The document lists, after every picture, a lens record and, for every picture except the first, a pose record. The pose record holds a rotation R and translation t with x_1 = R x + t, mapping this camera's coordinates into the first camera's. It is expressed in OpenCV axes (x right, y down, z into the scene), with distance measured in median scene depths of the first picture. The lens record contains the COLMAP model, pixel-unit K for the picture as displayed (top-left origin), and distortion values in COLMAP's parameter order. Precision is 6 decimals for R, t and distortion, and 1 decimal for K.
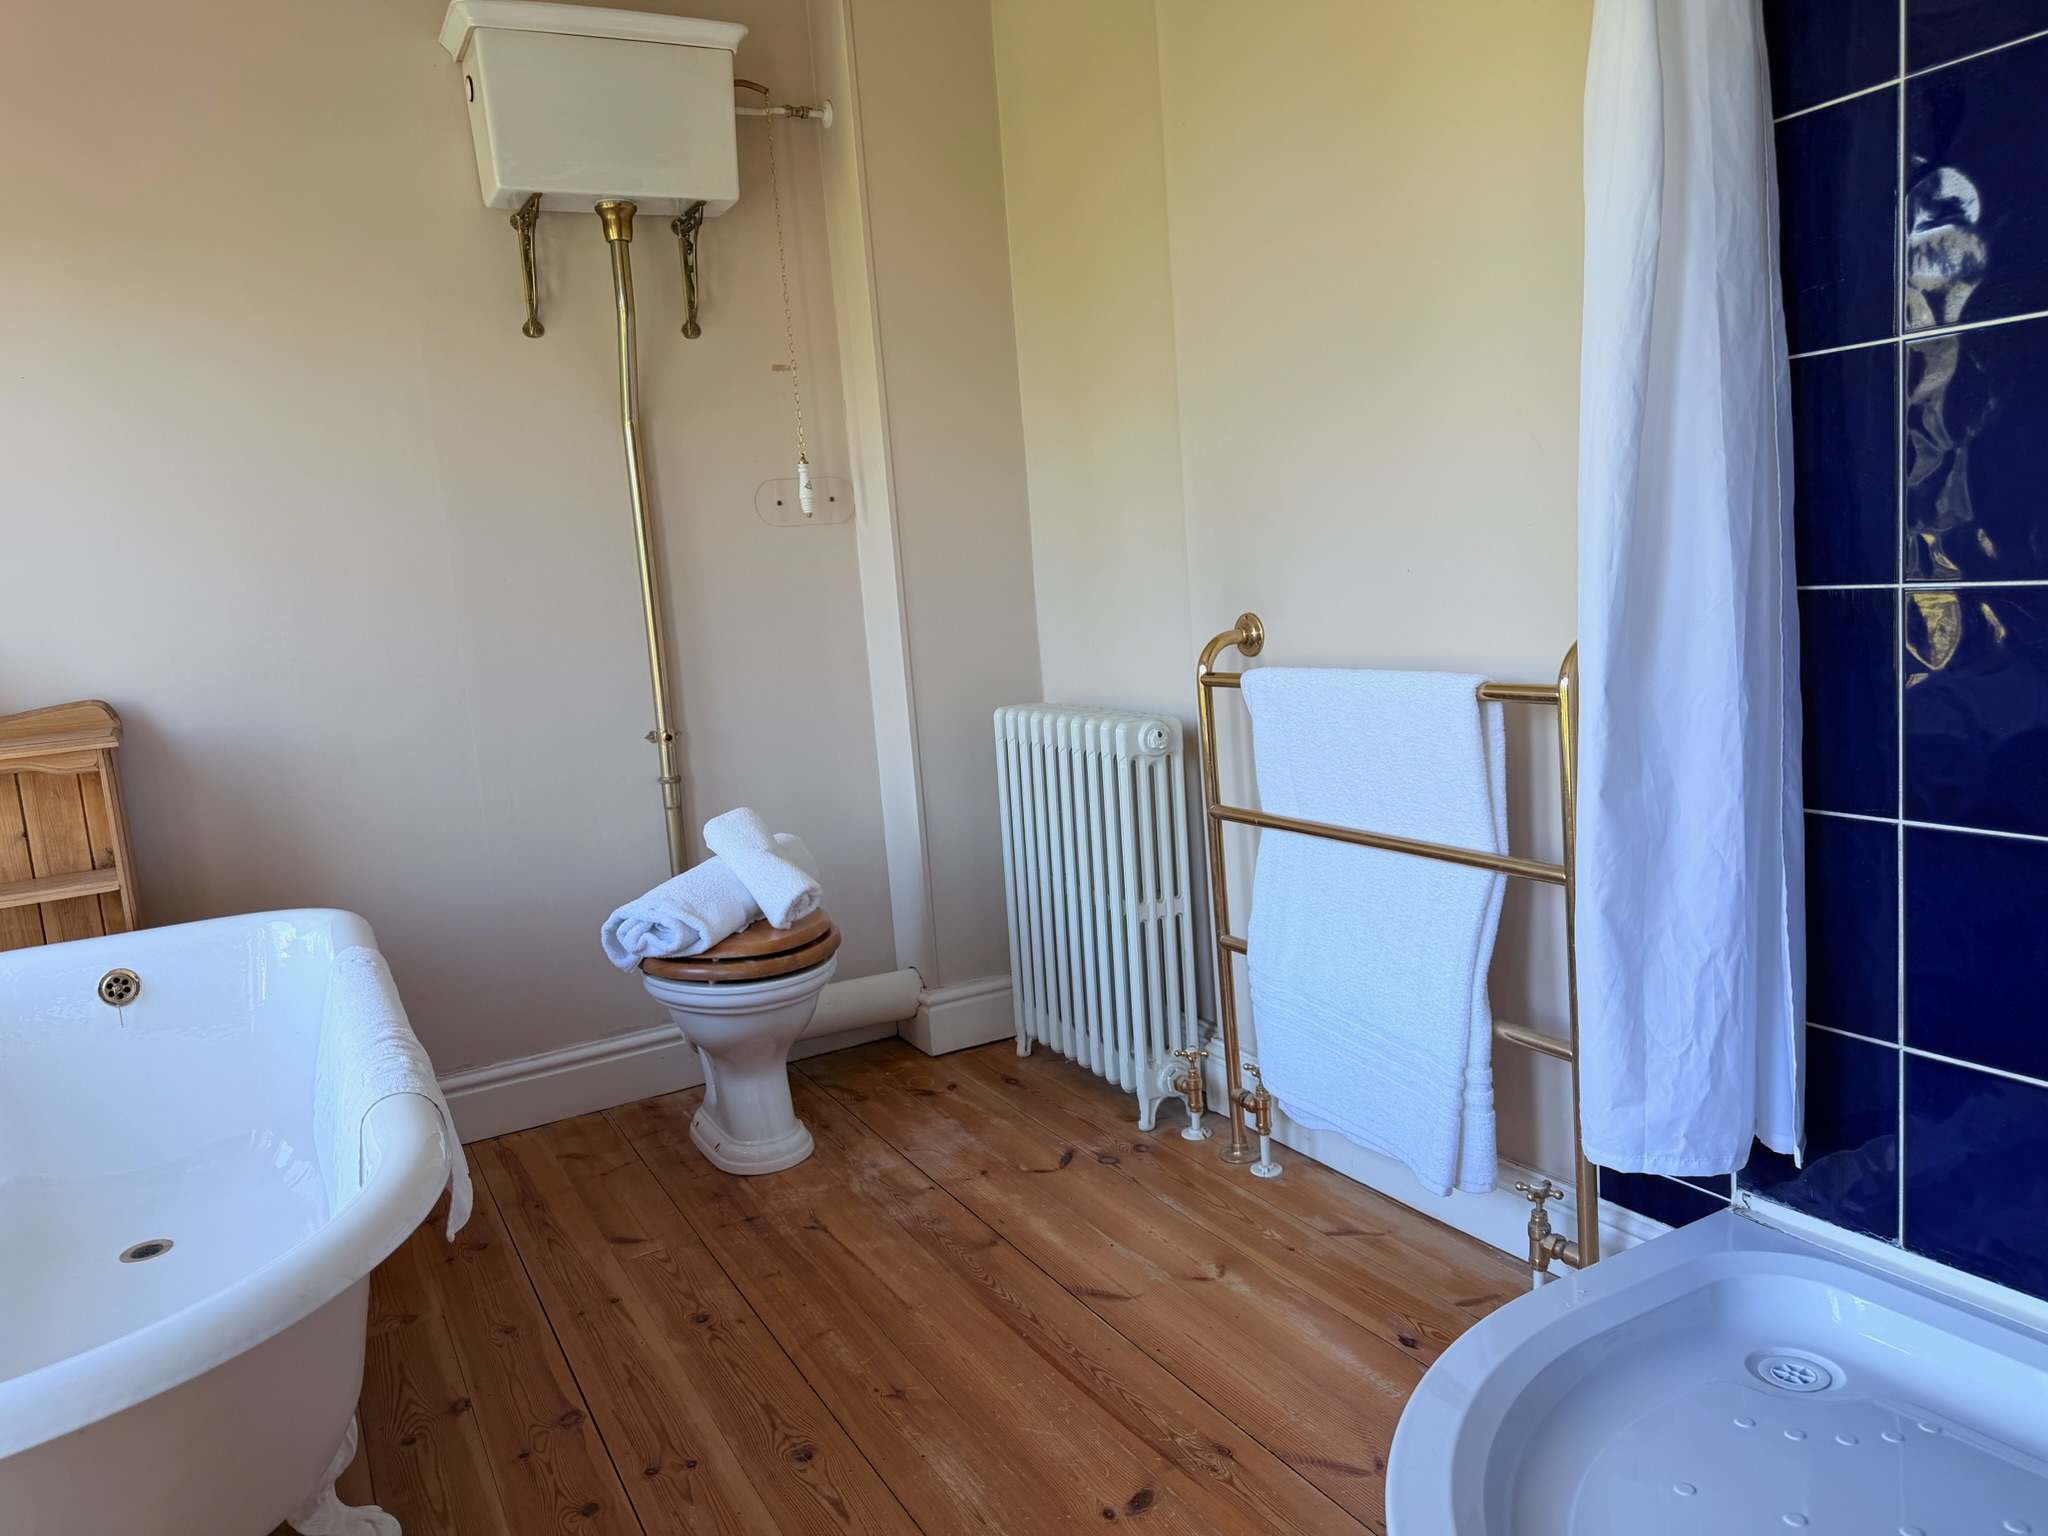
lens RADIAL K [[1432.9, 0, 1023.2], [0, 1432.9, 761.4], [0, 0, 1]] dist [0.116279, -0.195548]
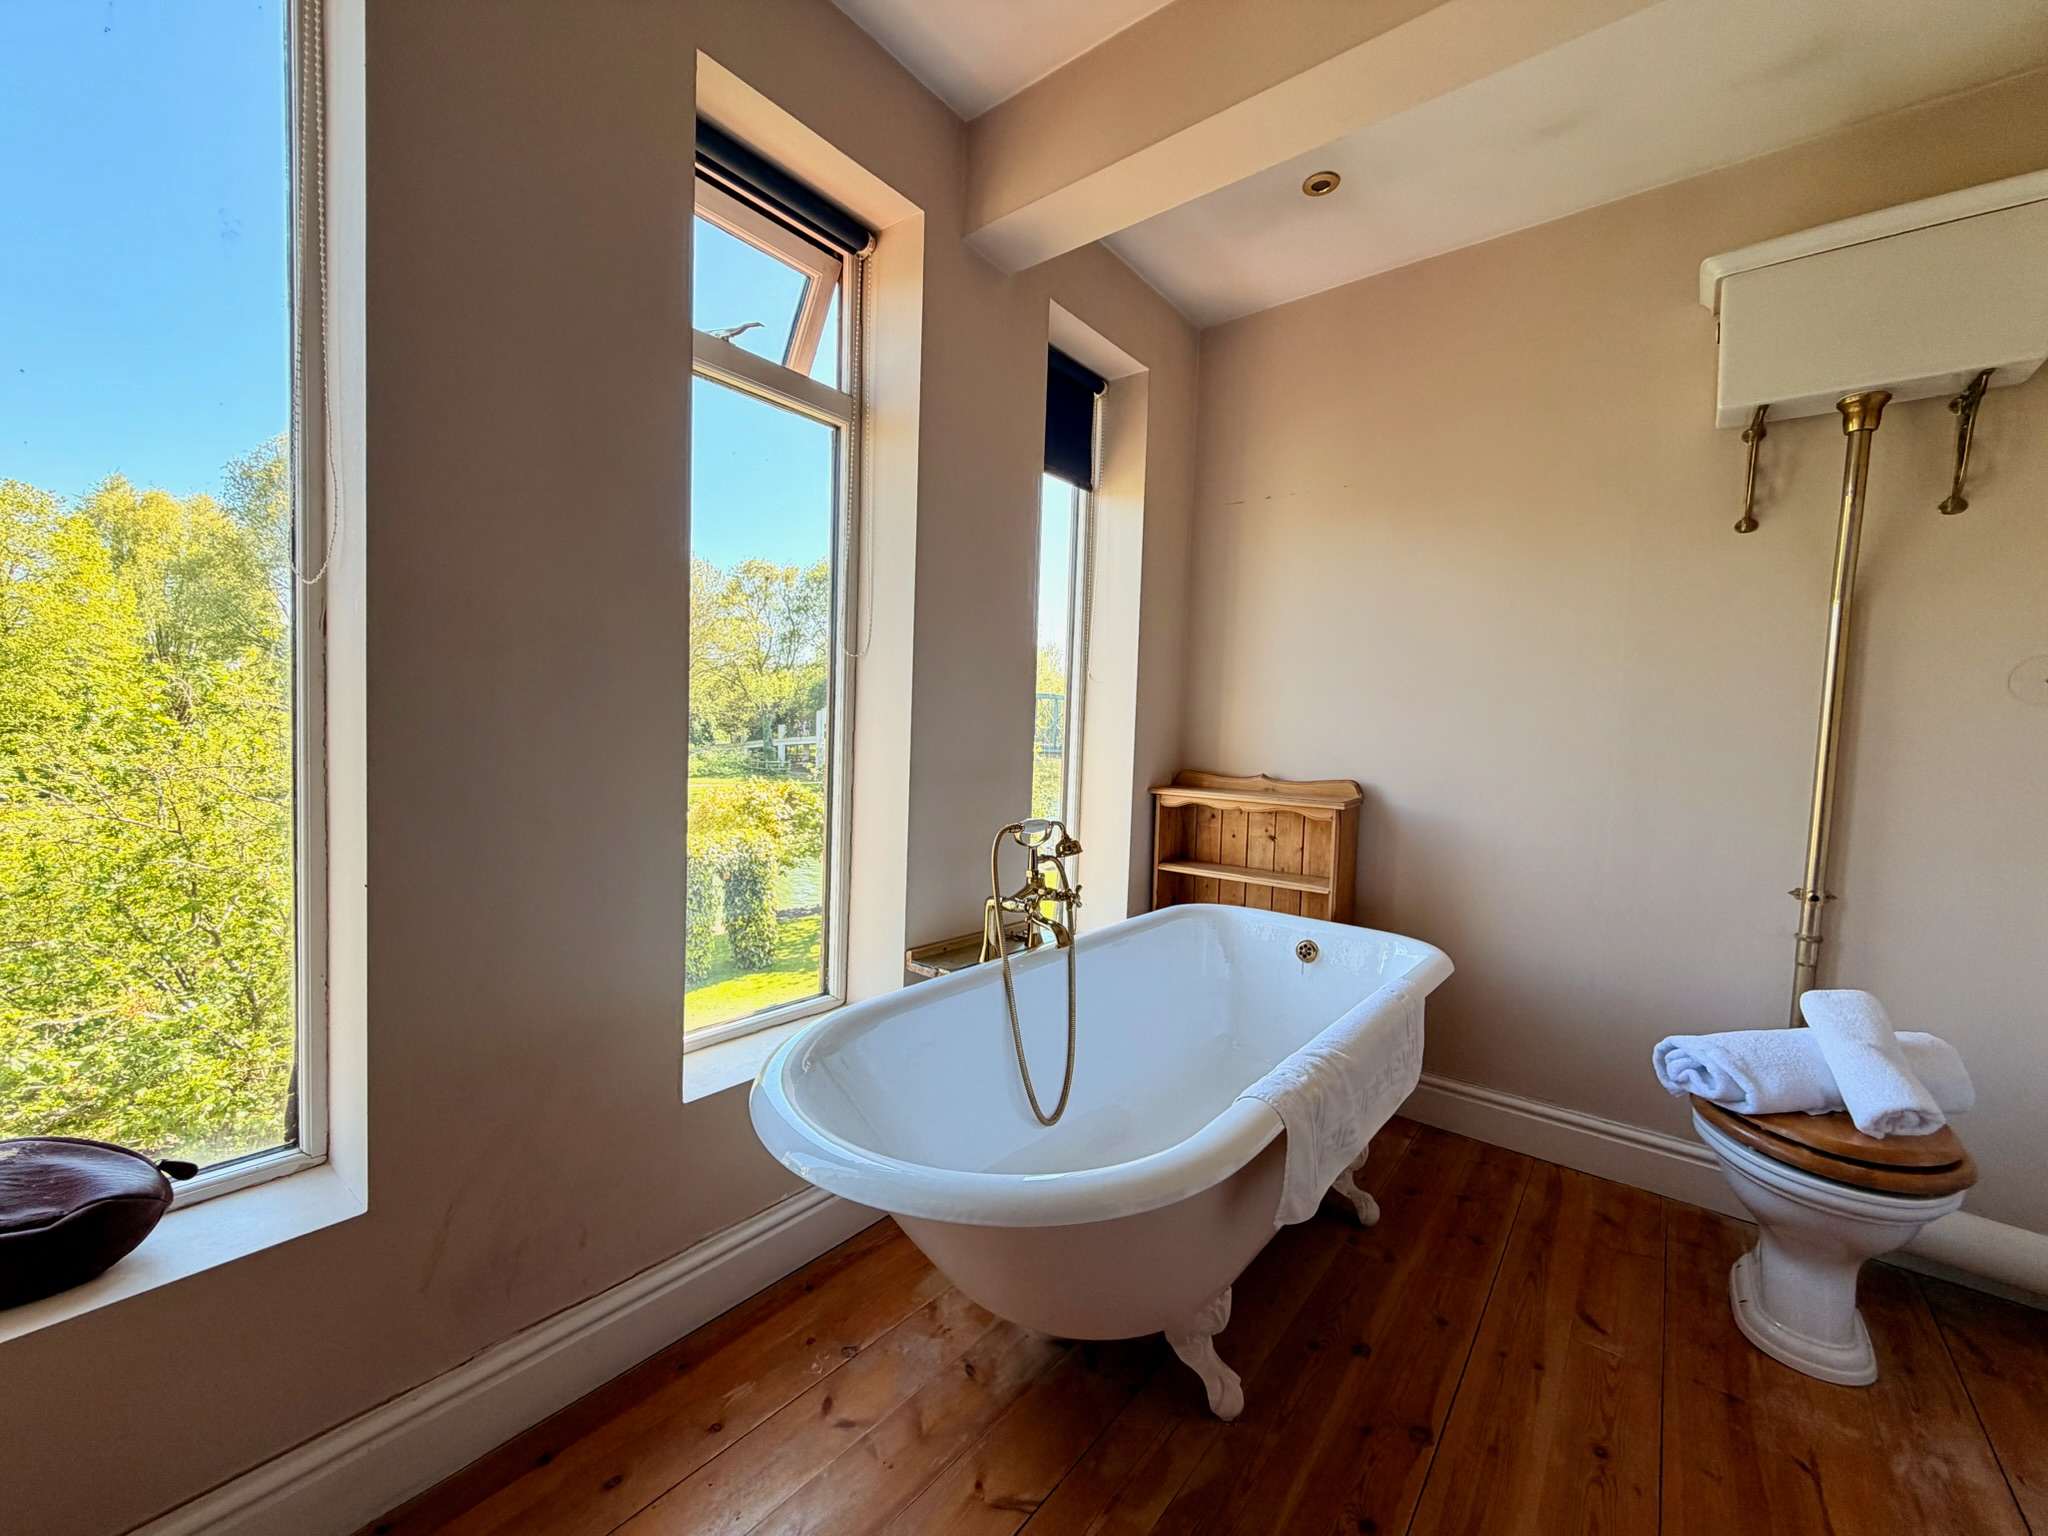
lens RADIAL K [[819.6, 0, 1024.0], [0, 819.6, 768.0], [0, 0, 1]] dist [0.001069, 0.000029]
pose [[0.381896, 0.138990, -0.913694, 0.071783], [-0.191220, 0.979118, 0.069019, -0.045530], [0.904207, 0.148358, 0.400499, 0.261111]]
